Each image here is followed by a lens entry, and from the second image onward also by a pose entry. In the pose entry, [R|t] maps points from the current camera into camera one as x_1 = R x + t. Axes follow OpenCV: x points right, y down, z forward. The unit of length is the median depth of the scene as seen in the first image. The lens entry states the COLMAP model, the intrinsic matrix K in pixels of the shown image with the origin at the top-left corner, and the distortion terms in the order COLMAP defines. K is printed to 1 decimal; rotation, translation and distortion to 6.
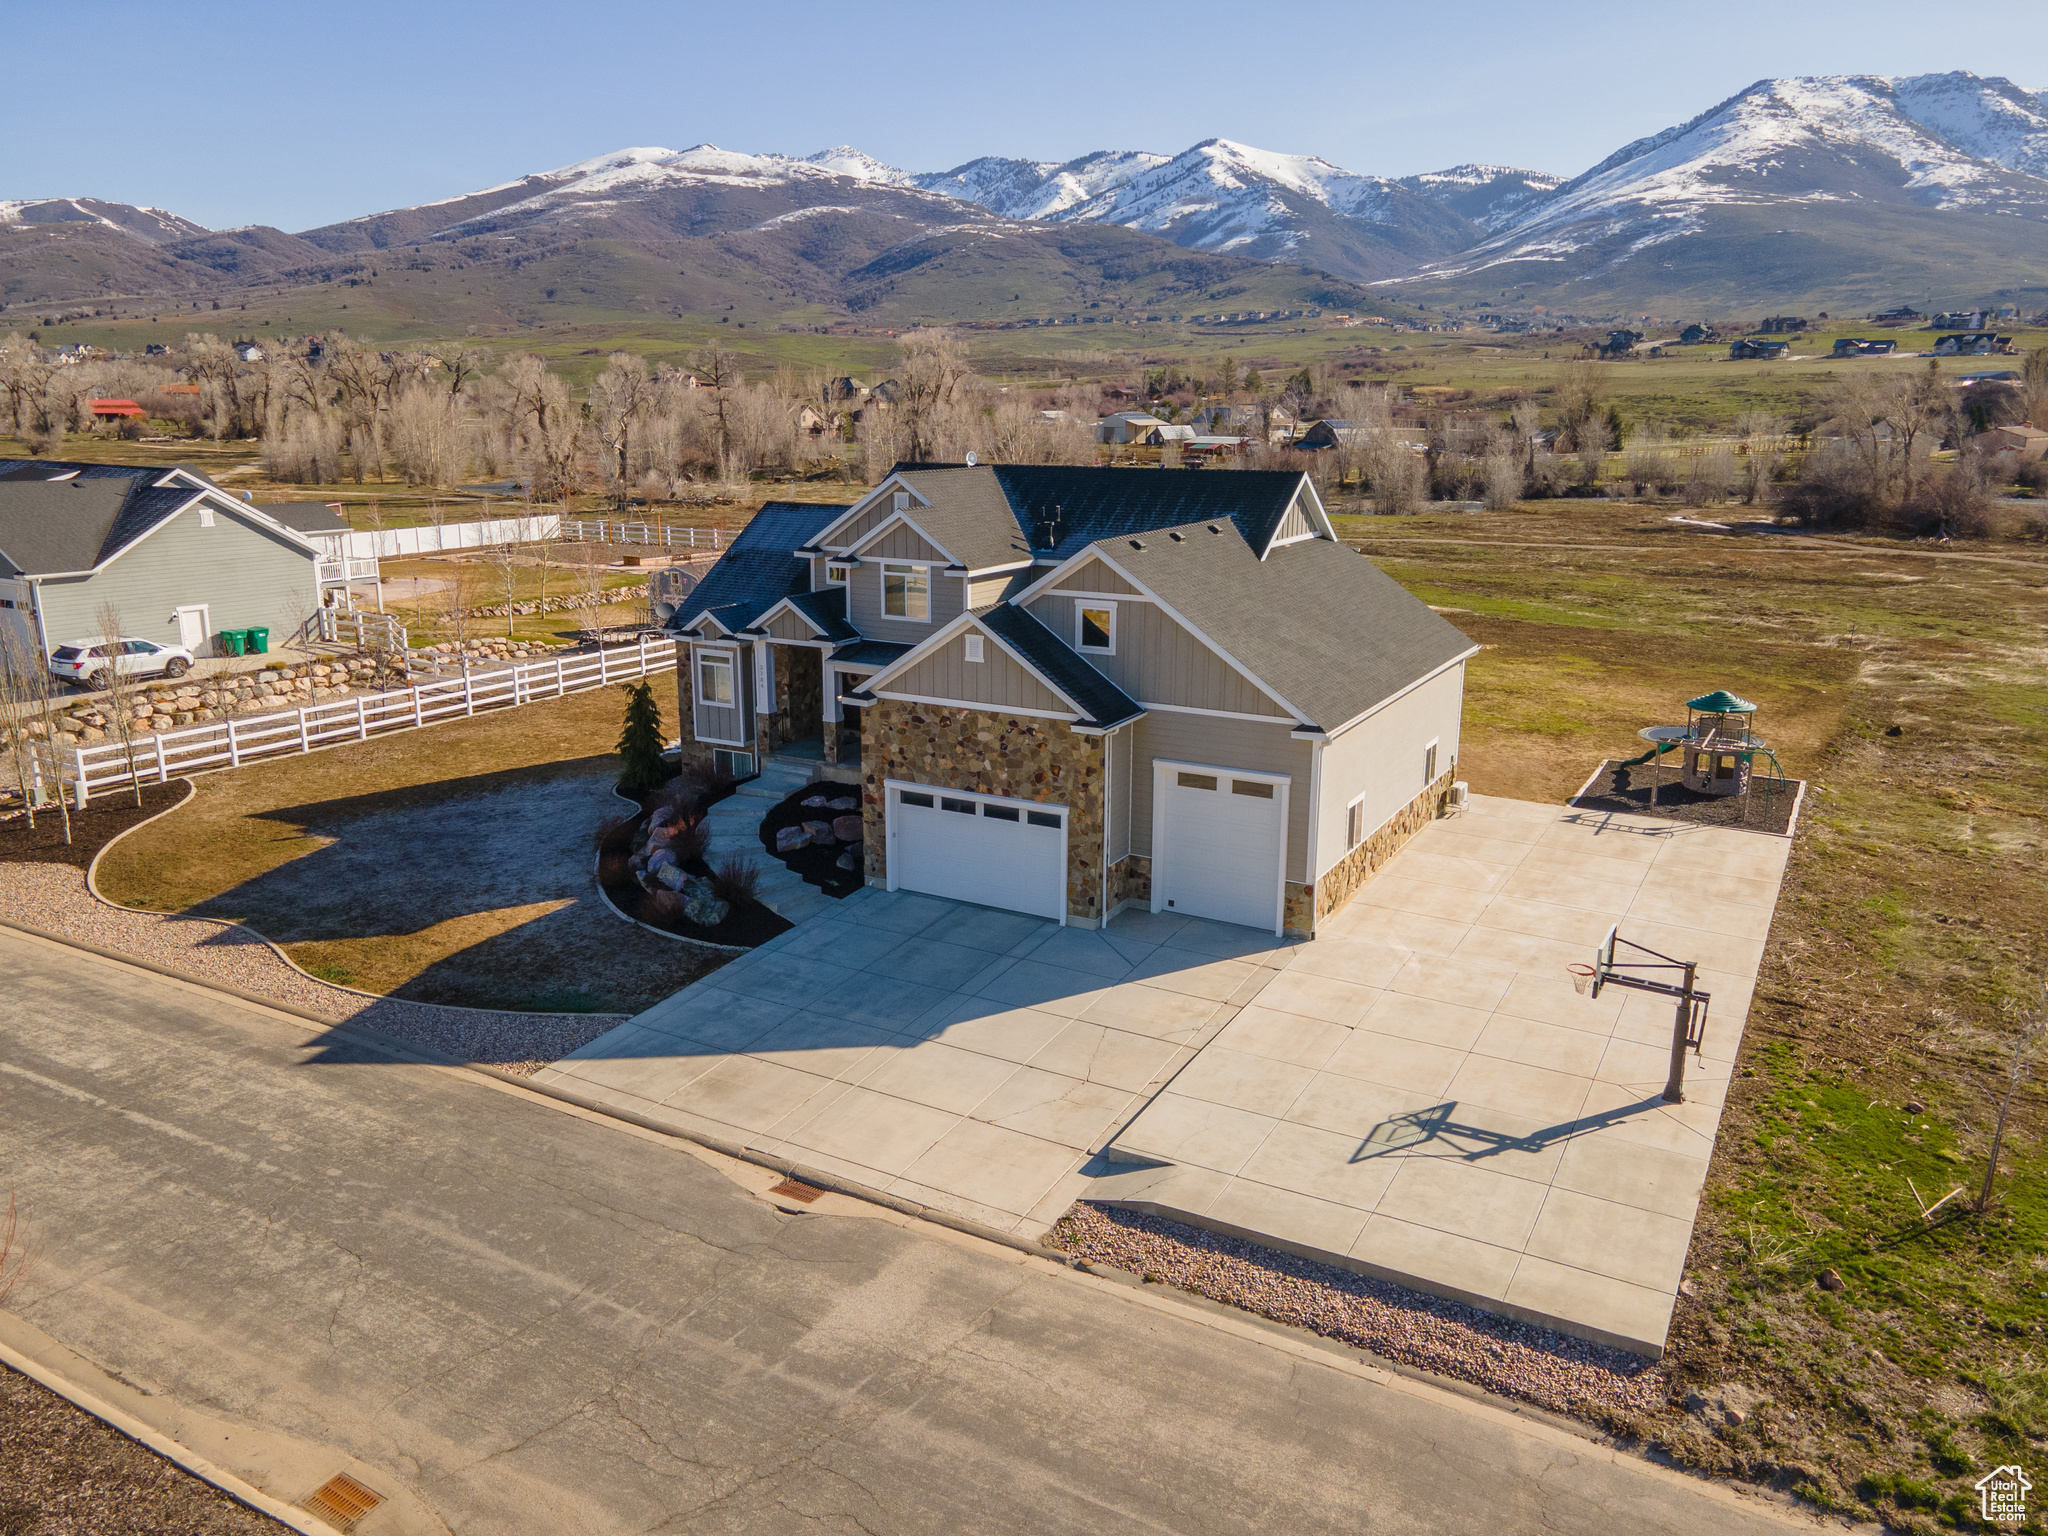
lens RADIAL K [[1486.9, 0, 1010.0], [0, 1486.9, 760.6], [0, 0, 1]] dist [0.040579, 0.017549]
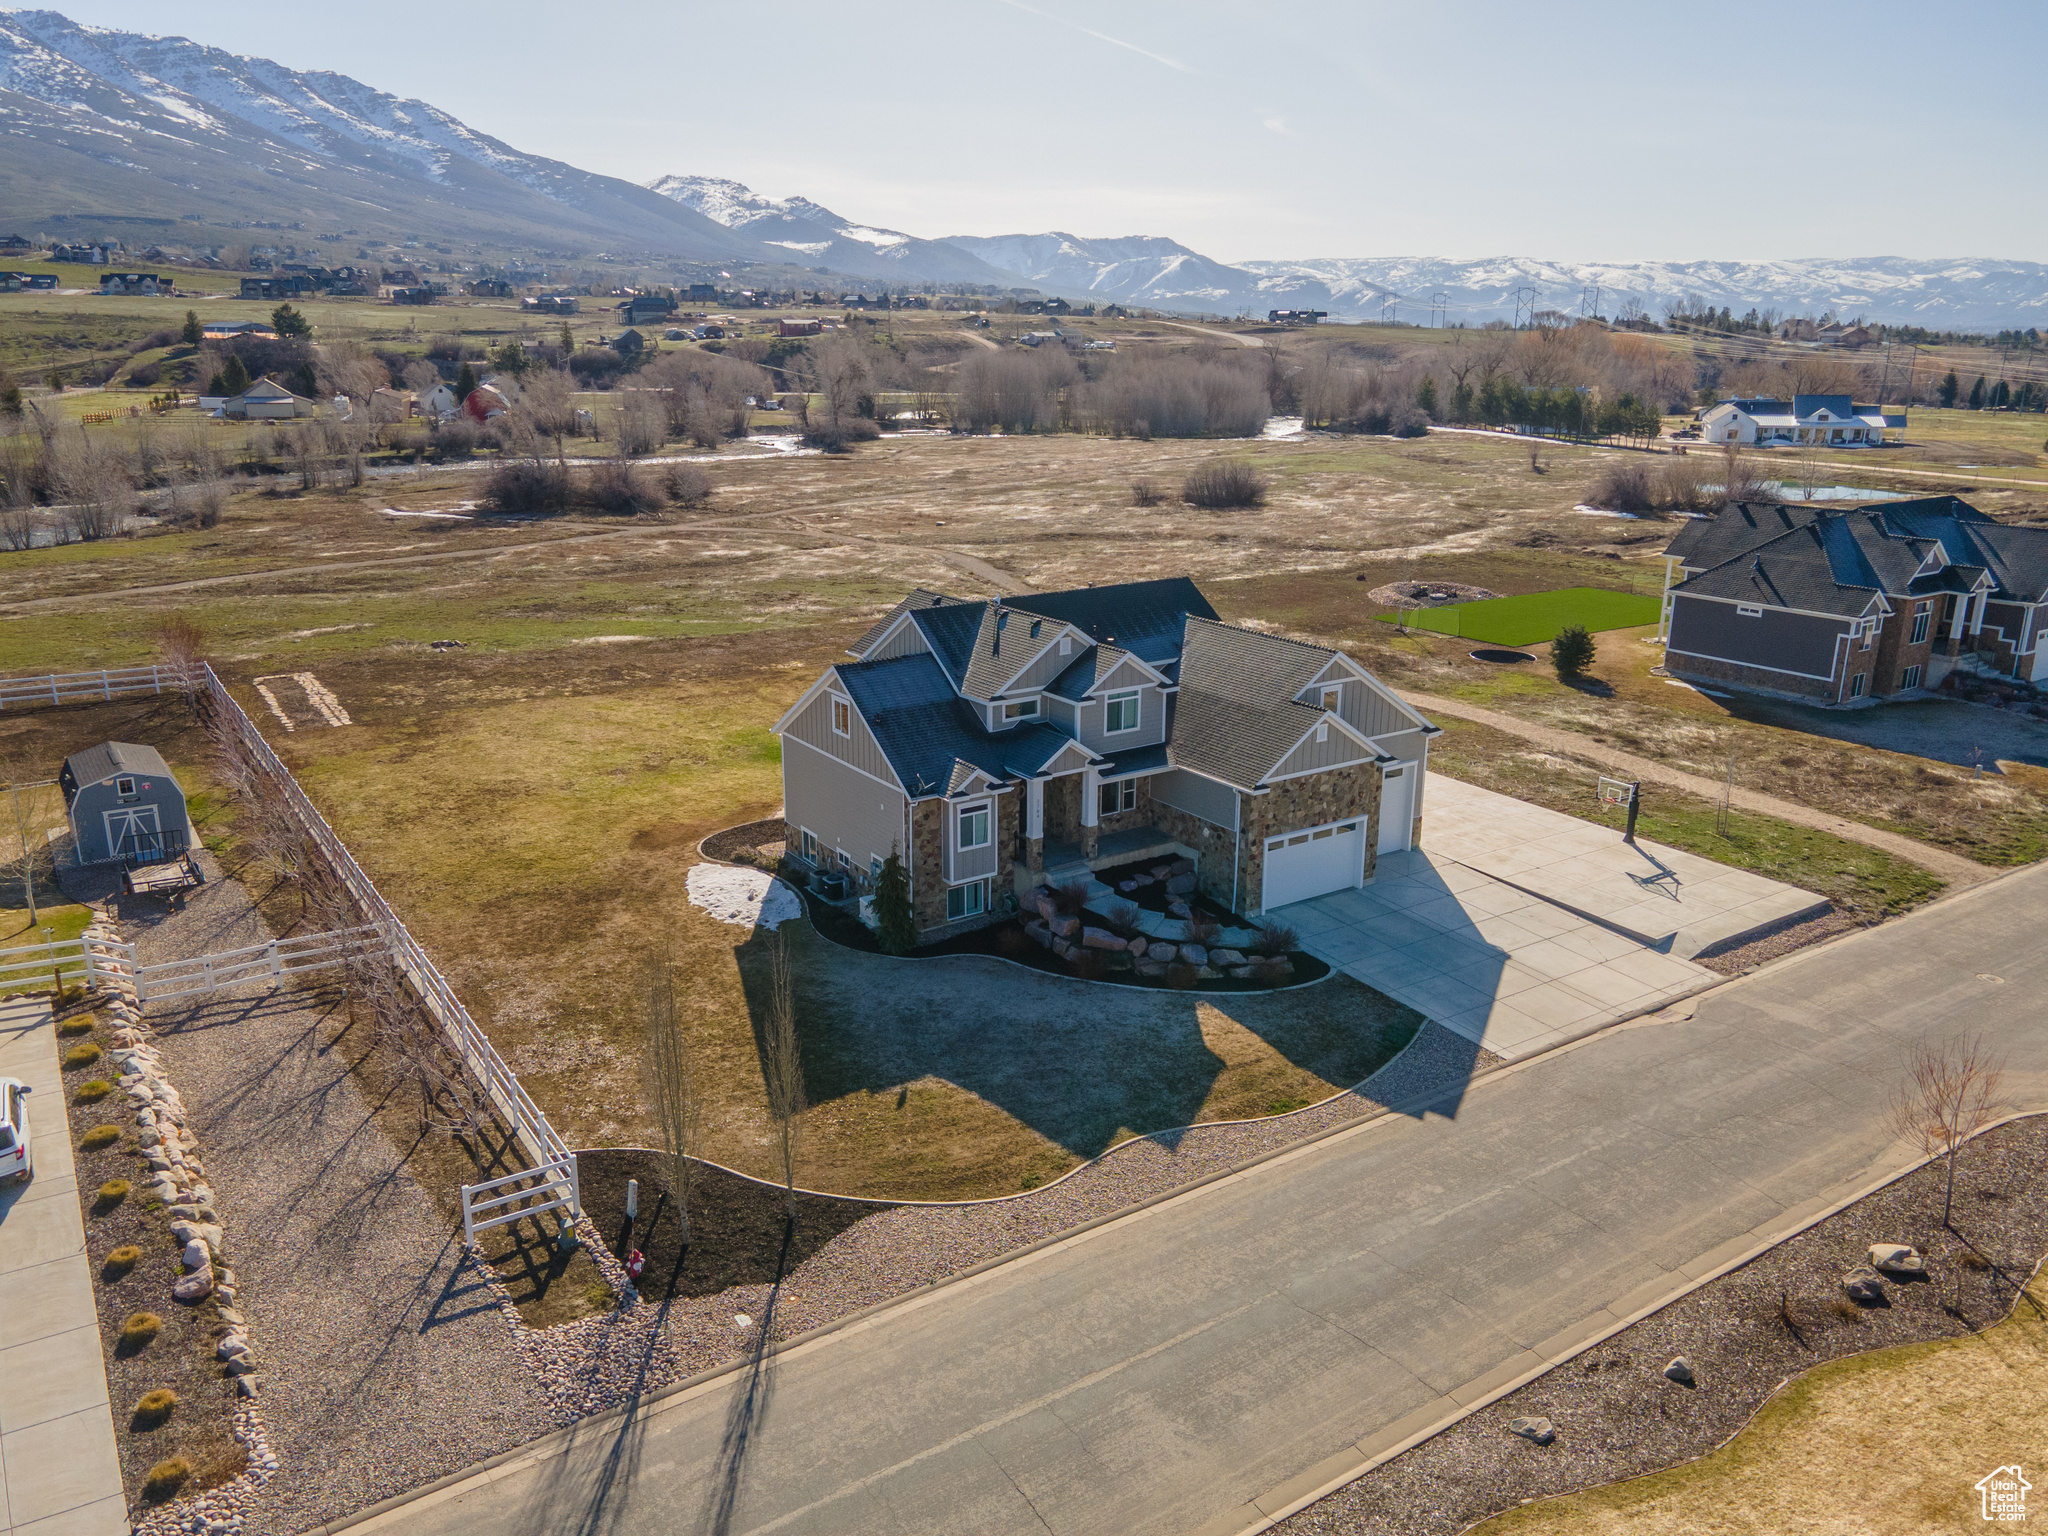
lens RADIAL K [[1486.9, 0, 1009.0], [0, 1486.9, 763.9], [0, 0, 1]] dist [0.040579, 0.017549]
pose [[0.444964, -0.254194, 0.858715, -0.781759], [0.210674, 0.961673, 0.175506, -0.200289], [-0.870416, 0.102815, 0.481462, 0.290540]]
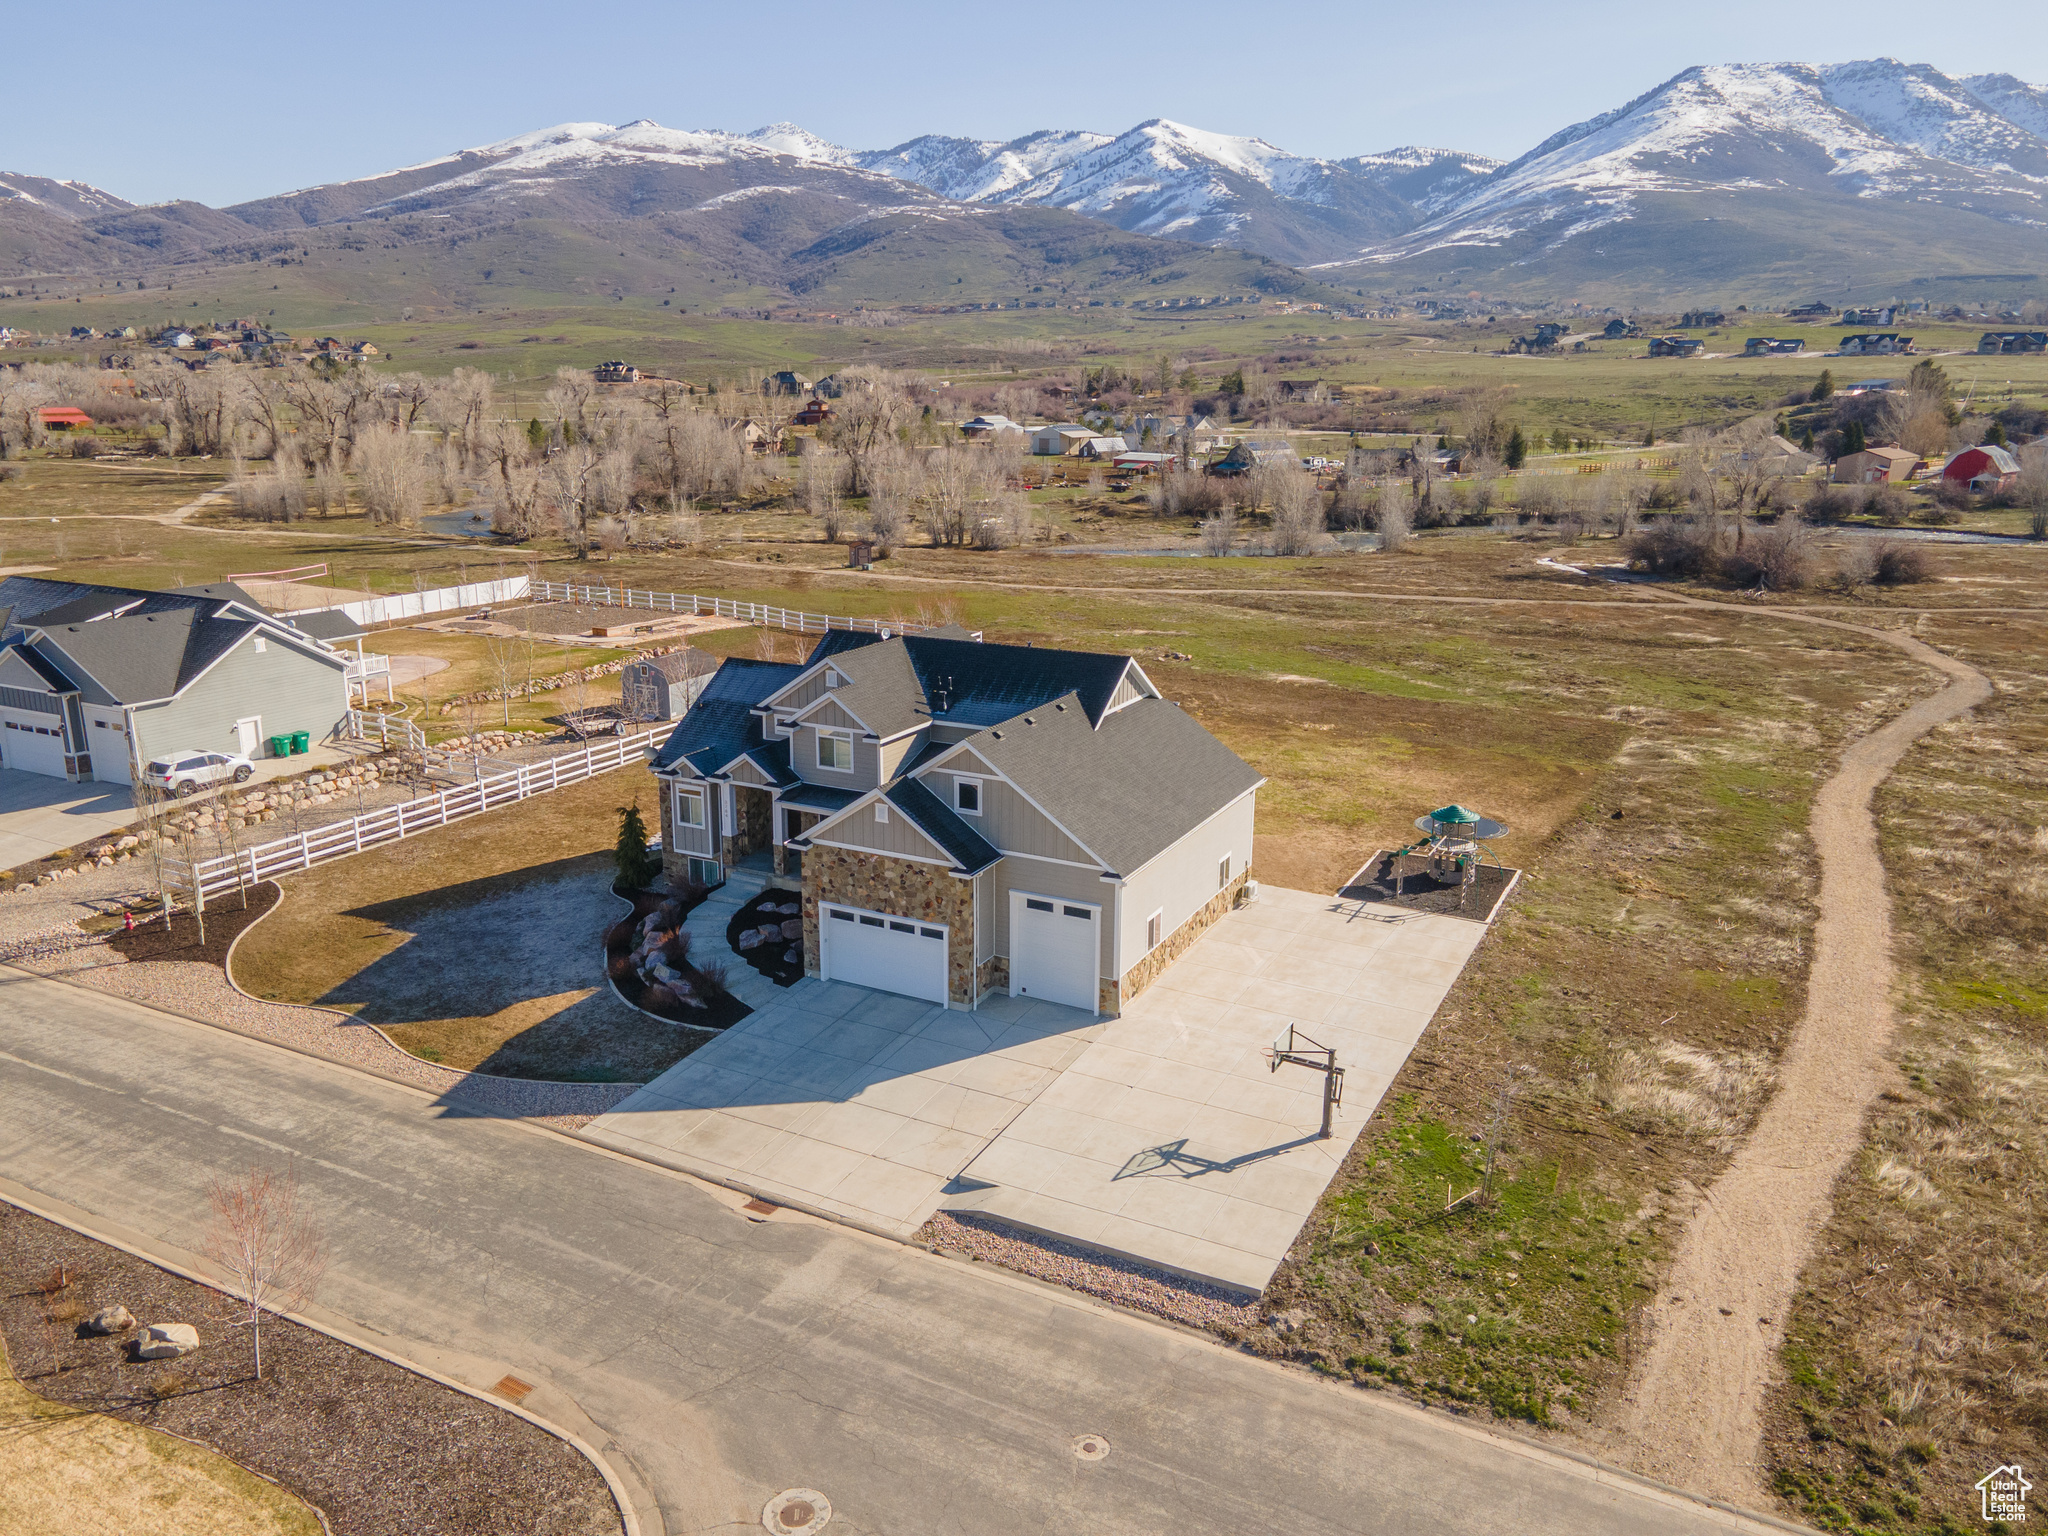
lens RADIAL K [[1486.9, 0, 1008.3], [0, 1486.9, 758.8], [0, 0, 1]] dist [0.040579, 0.017549]
pose [[0.999392, -0.006759, 0.034209, 0.025527], [0.006335, 0.999902, 0.012474, -0.076064], [-0.034290, -0.012249, 0.999337, -0.217311]]
